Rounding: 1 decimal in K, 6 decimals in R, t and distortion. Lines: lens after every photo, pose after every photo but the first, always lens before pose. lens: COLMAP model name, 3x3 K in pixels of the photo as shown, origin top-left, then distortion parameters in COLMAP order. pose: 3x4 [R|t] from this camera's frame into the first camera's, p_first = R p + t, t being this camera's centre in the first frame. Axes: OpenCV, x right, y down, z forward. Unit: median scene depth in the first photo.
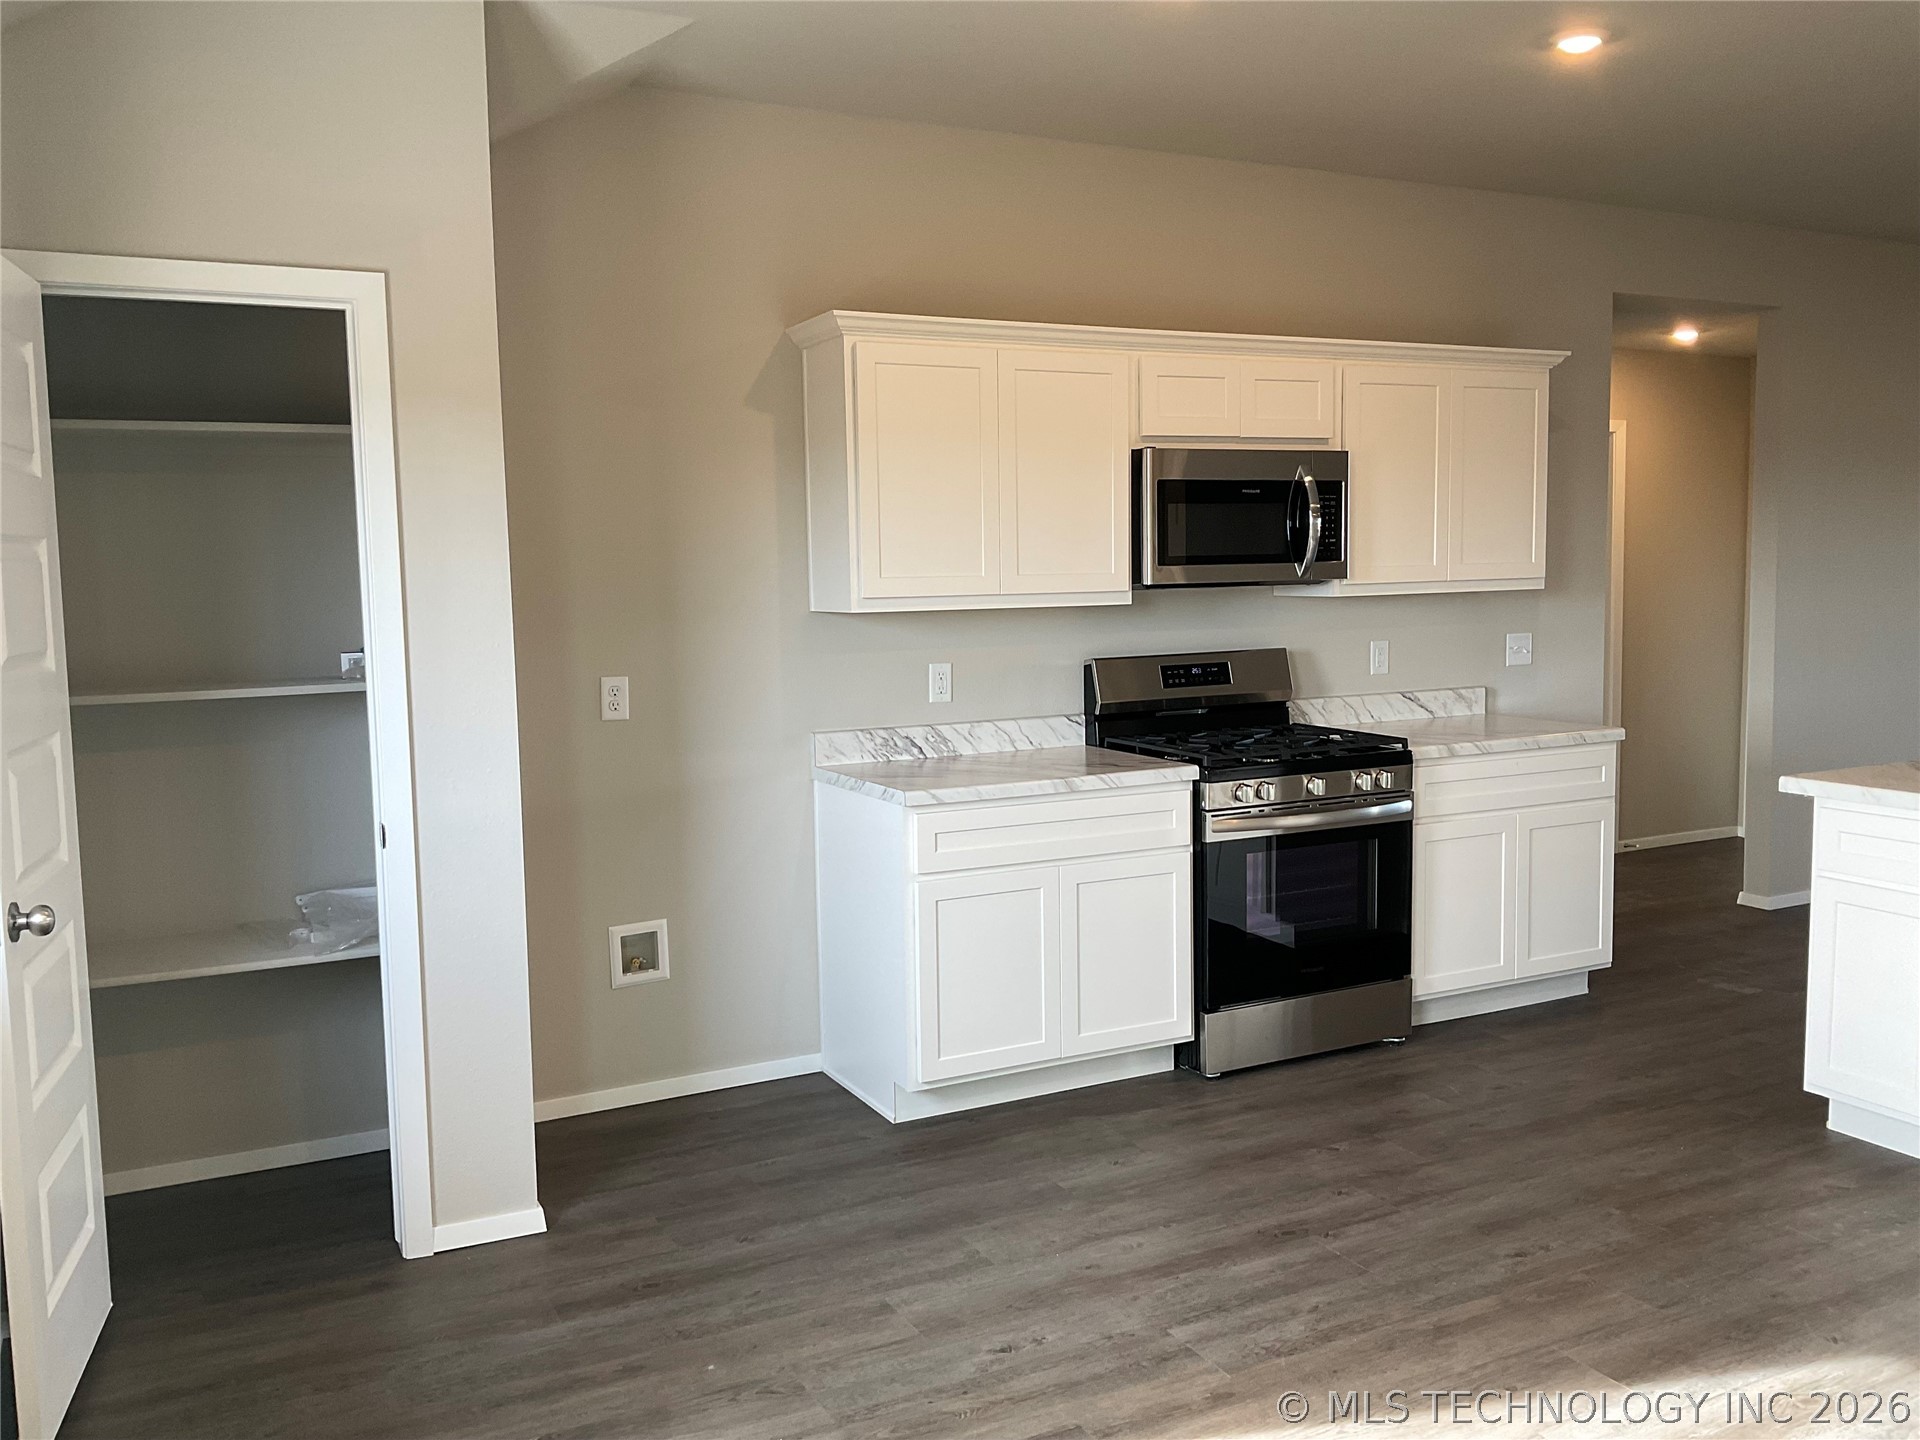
lens RADIAL K [[1582.7, 0, 952.4], [0, 1582.7, 720.1], [0, 0, 1]] dist [0.125760, -0.268719]
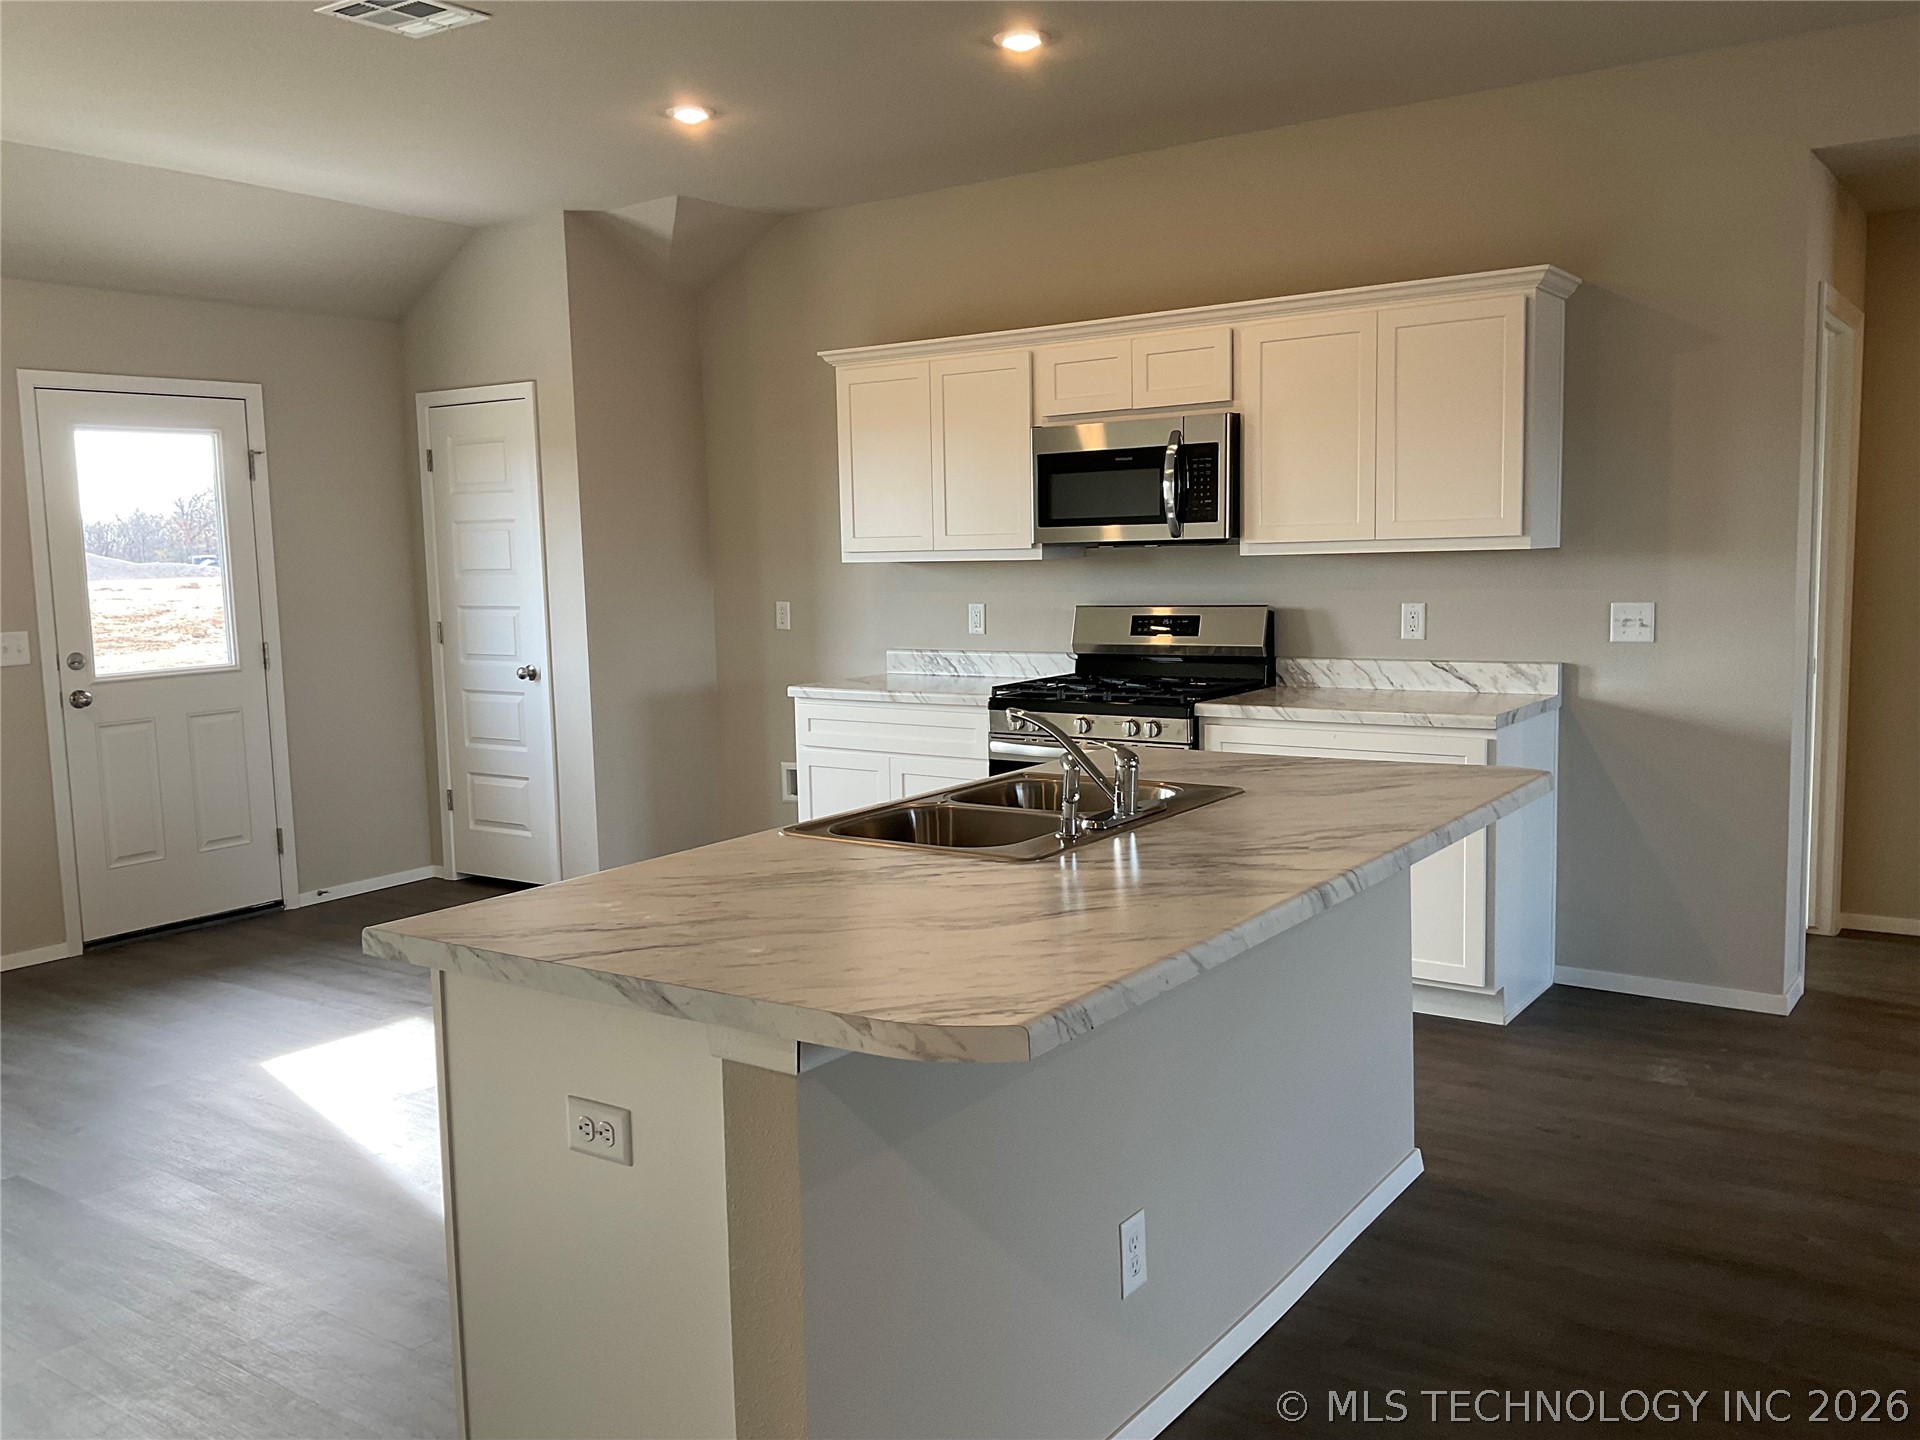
lens RADIAL K [[1582.7, 0, 952.4], [0, 1582.7, 720.1], [0, 0, 1]] dist [0.125760, -0.268719]
pose [[0.459268, 0.104302, -0.882153, 1.105246], [-0.070954, 0.994217, 0.080611, -0.043216], [0.885459, 0.025570, 0.464013, 0.380443]]
